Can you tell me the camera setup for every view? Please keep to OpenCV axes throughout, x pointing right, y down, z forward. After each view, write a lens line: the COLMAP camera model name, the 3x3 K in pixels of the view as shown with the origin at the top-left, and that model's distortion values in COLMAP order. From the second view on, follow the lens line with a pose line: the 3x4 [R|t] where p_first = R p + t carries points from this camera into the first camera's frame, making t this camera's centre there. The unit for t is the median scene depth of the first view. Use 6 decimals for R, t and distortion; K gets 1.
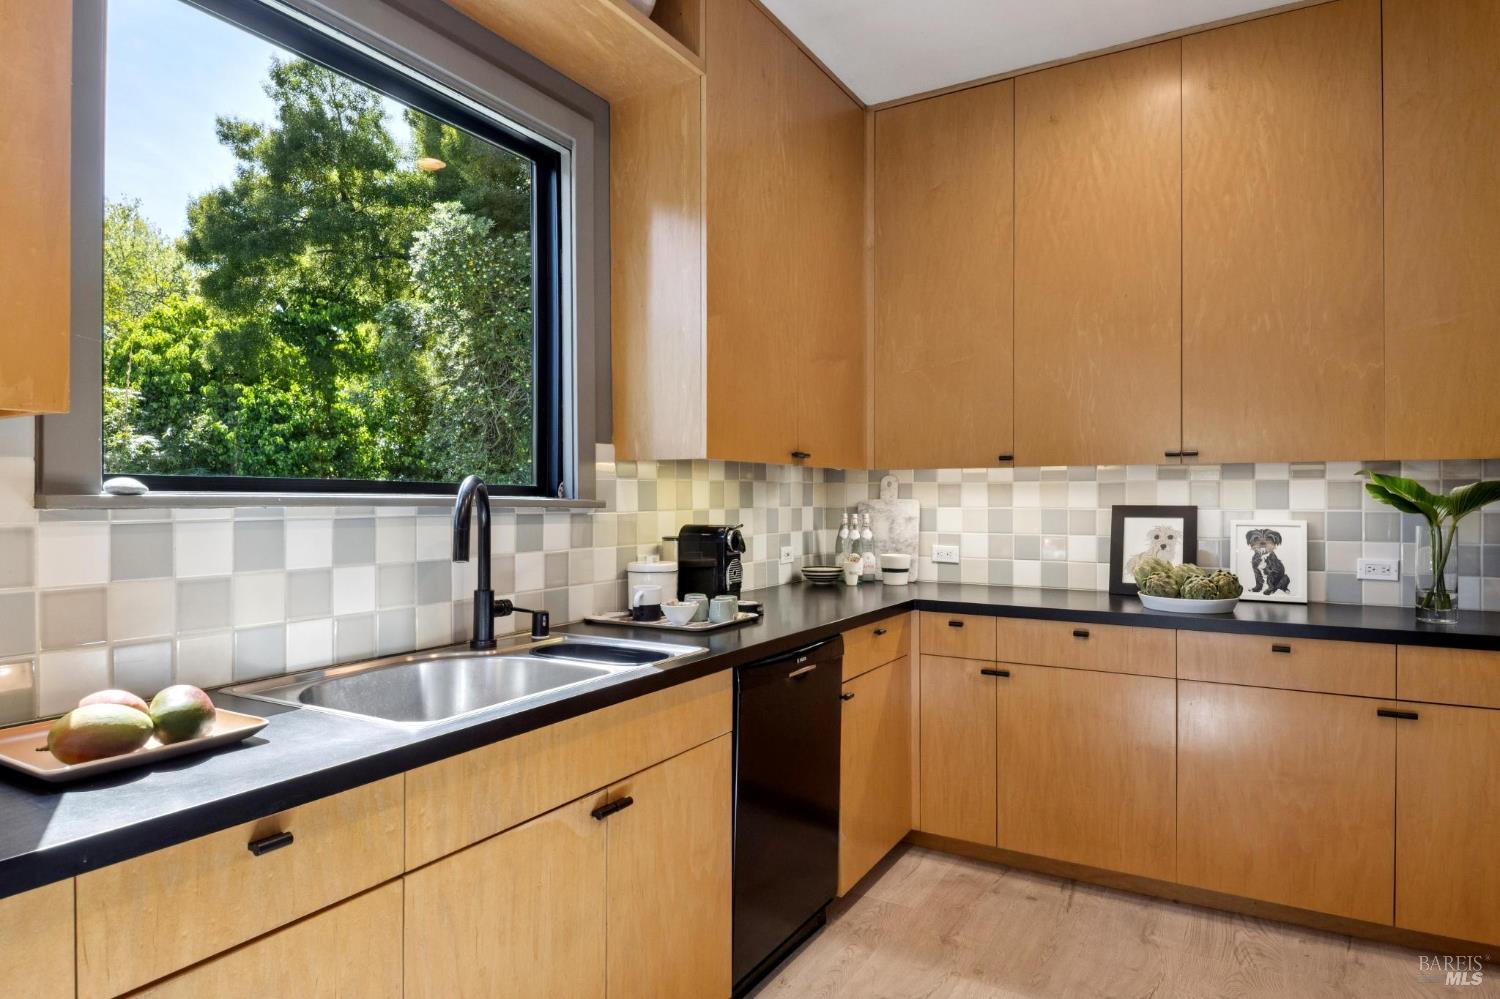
lens RADIAL K [[874.1, 0, 770.9], [0, 874.1, 500.2], [0, 0, 1]] dist [0.017007, -0.033592]
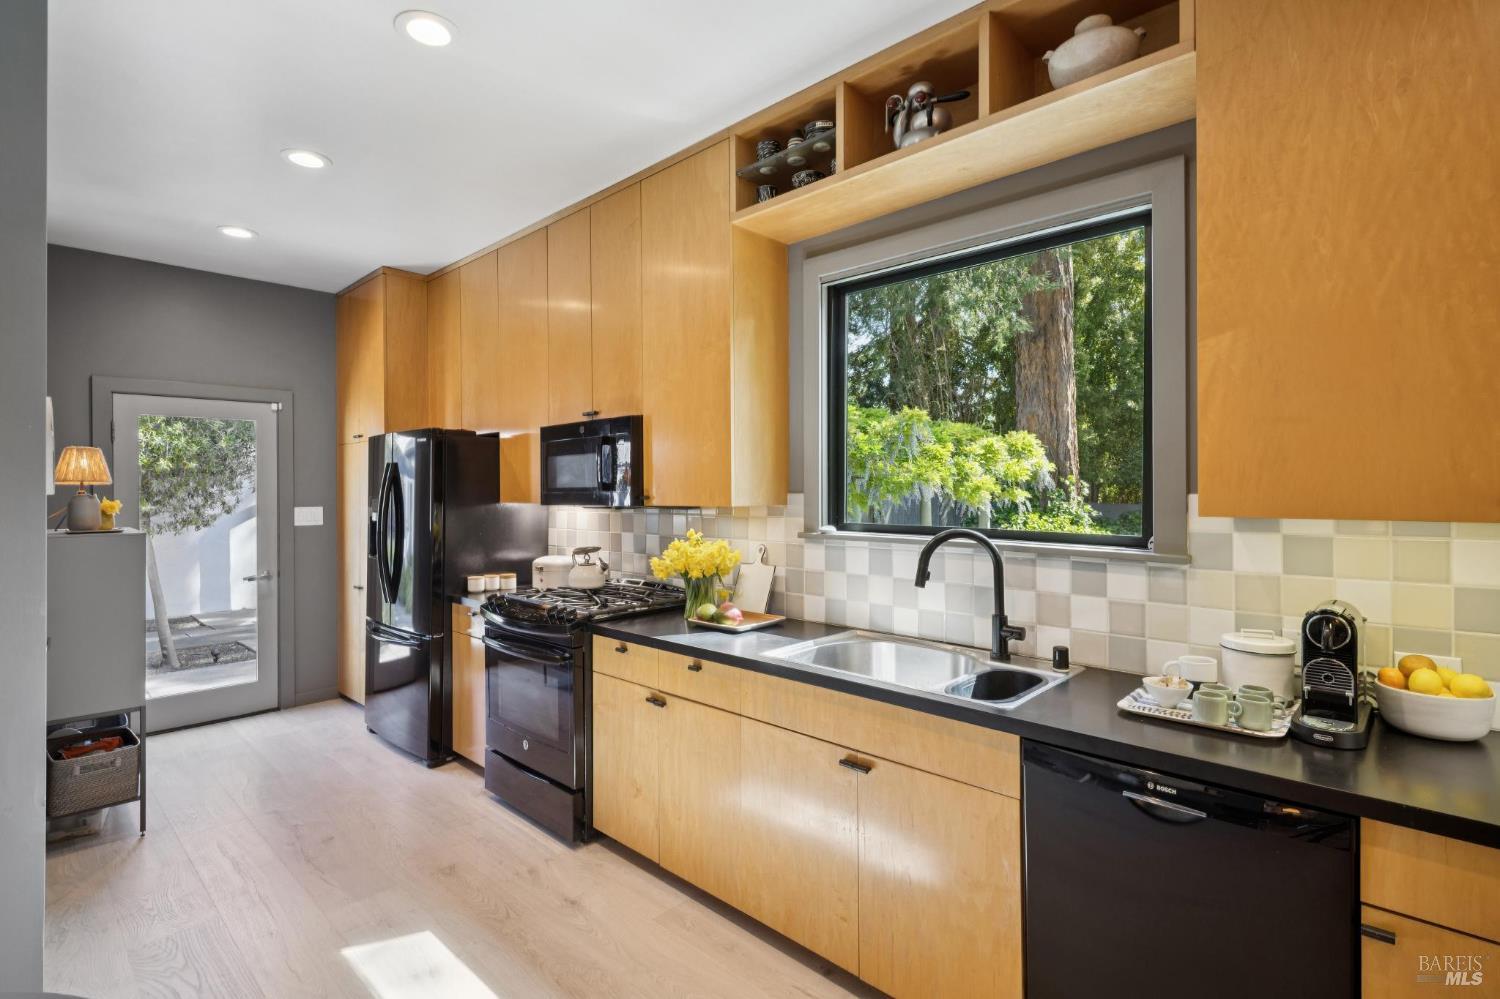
lens RADIAL K [[708.3, 0, 735.0], [0, 708.3, 498.3], [0, 0, 1]] dist [0.001873, -0.000213]
pose [[-0.252293, 0.007356, -0.967623, 0.566940], [-0.003788, 0.999956, 0.008589, -0.057328], [0.967643, 0.005832, -0.252254, 0.621977]]
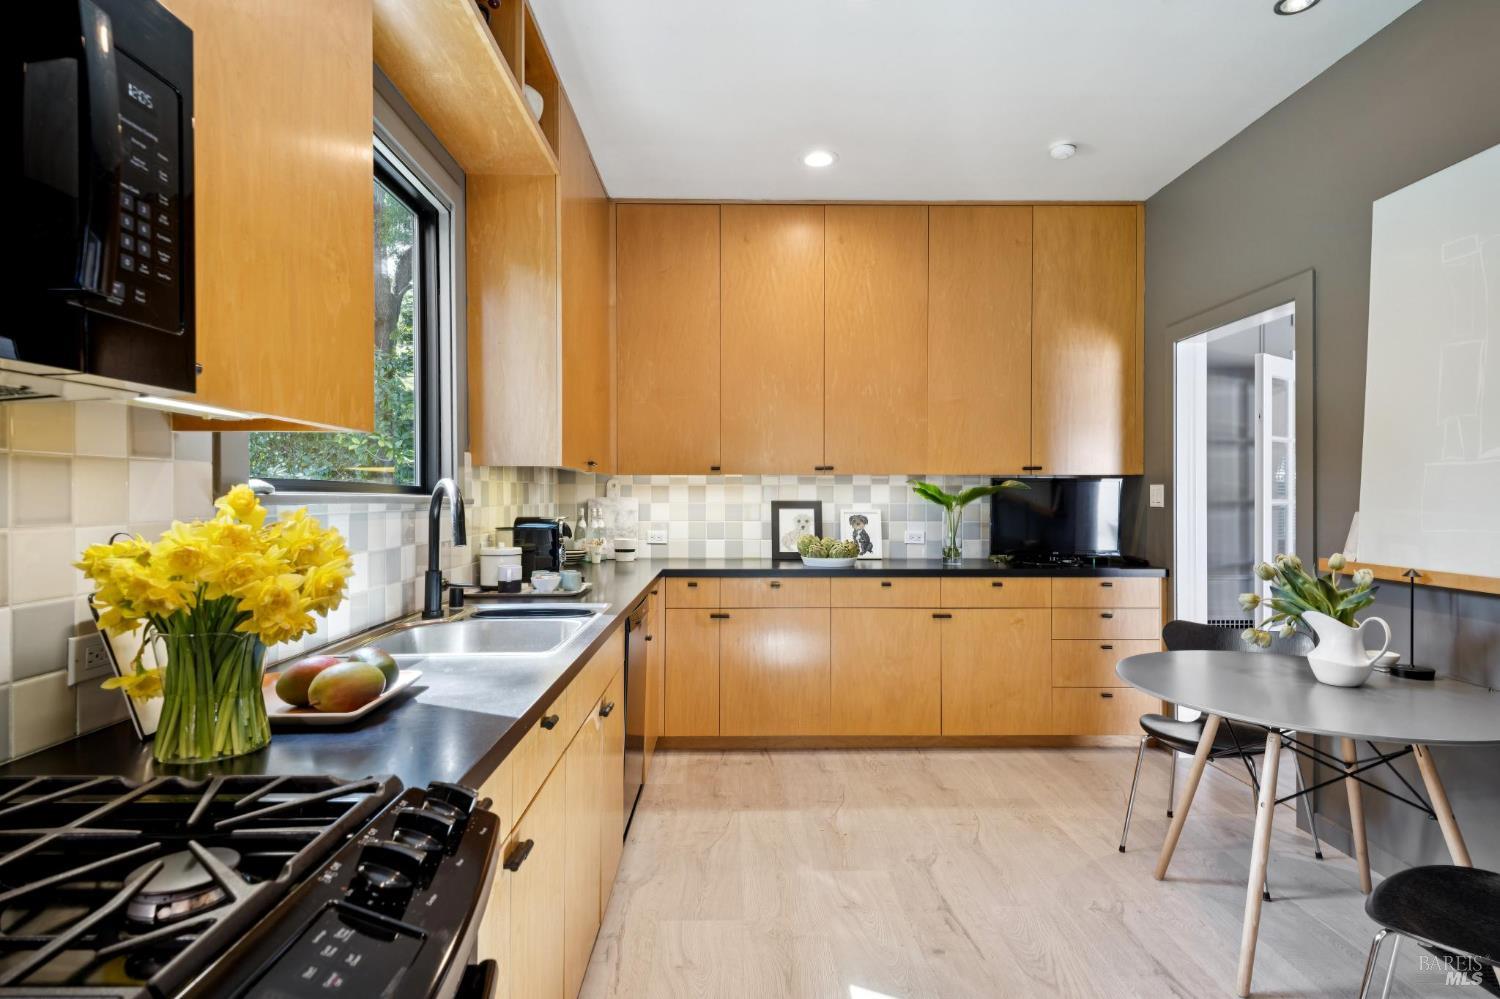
lens RADIAL K [[762.5, 0, 775.5], [0, 762.5, 499.2], [0, 0, 1]] dist [0.029803, -0.024269]
pose [[0.843334, -0.003006, 0.537381, -0.354980], [0.002198, 0.999995, 0.002146, 0.000263], [-0.537385, -0.000629, 0.843337, -0.123690]]
